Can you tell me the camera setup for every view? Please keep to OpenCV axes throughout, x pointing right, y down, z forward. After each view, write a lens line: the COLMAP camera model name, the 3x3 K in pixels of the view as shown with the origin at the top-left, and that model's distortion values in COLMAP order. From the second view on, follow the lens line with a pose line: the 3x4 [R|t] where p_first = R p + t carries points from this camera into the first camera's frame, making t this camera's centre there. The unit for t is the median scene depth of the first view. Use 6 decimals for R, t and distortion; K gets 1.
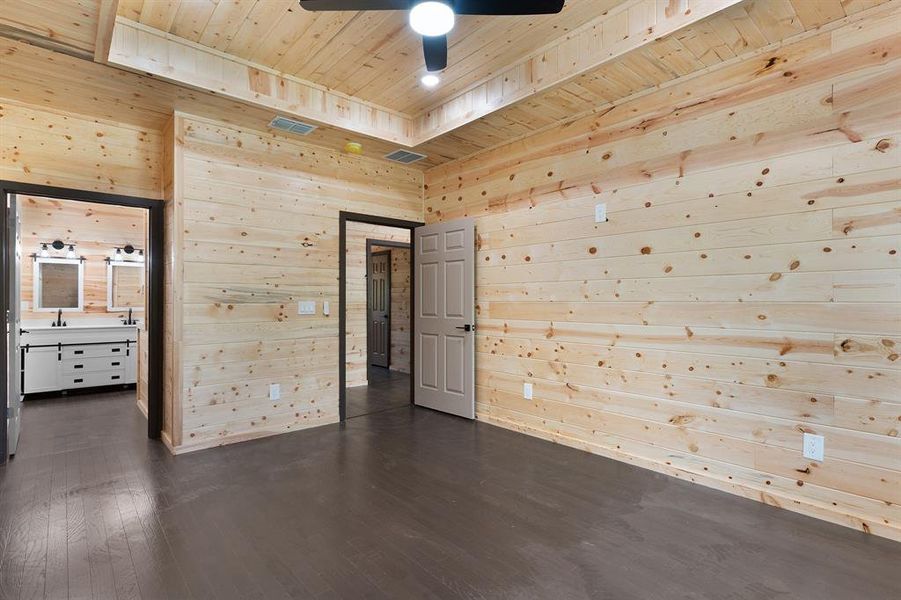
lens RADIAL K [[437.0, 0, 449.7], [0, 437.0, 301.4], [0, 0, 1]] dist [0.003648, -0.000184]
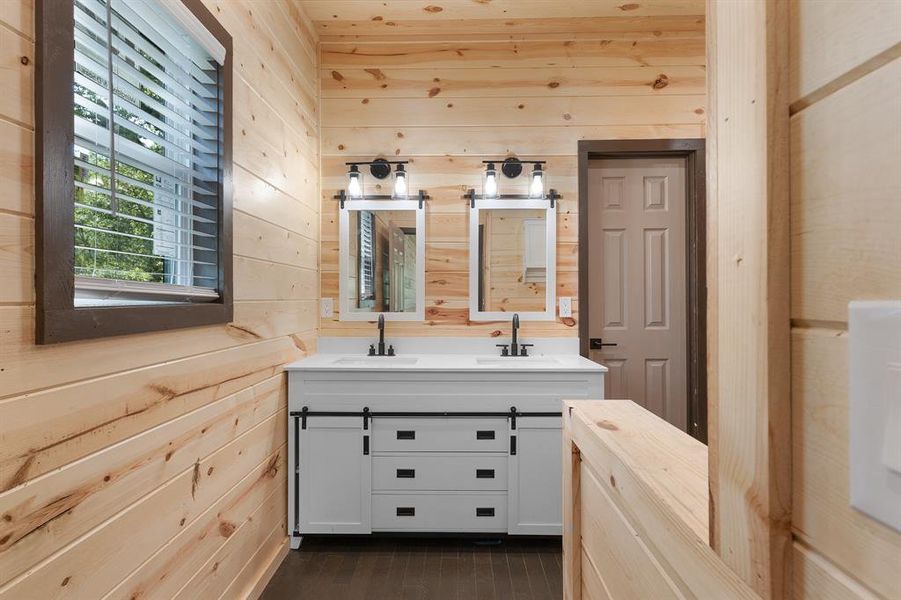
lens RADIAL K [[437.0, 0, 449.9], [0, 437.0, 298.8], [0, 0, 1]] dist [0.003648, -0.000184]
pose [[0.737662, -0.001815, -0.675168, -0.539288], [0.003227, 0.999994, 0.000837, 0.001239], [0.675163, -0.002796, 0.737663, 0.712512]]
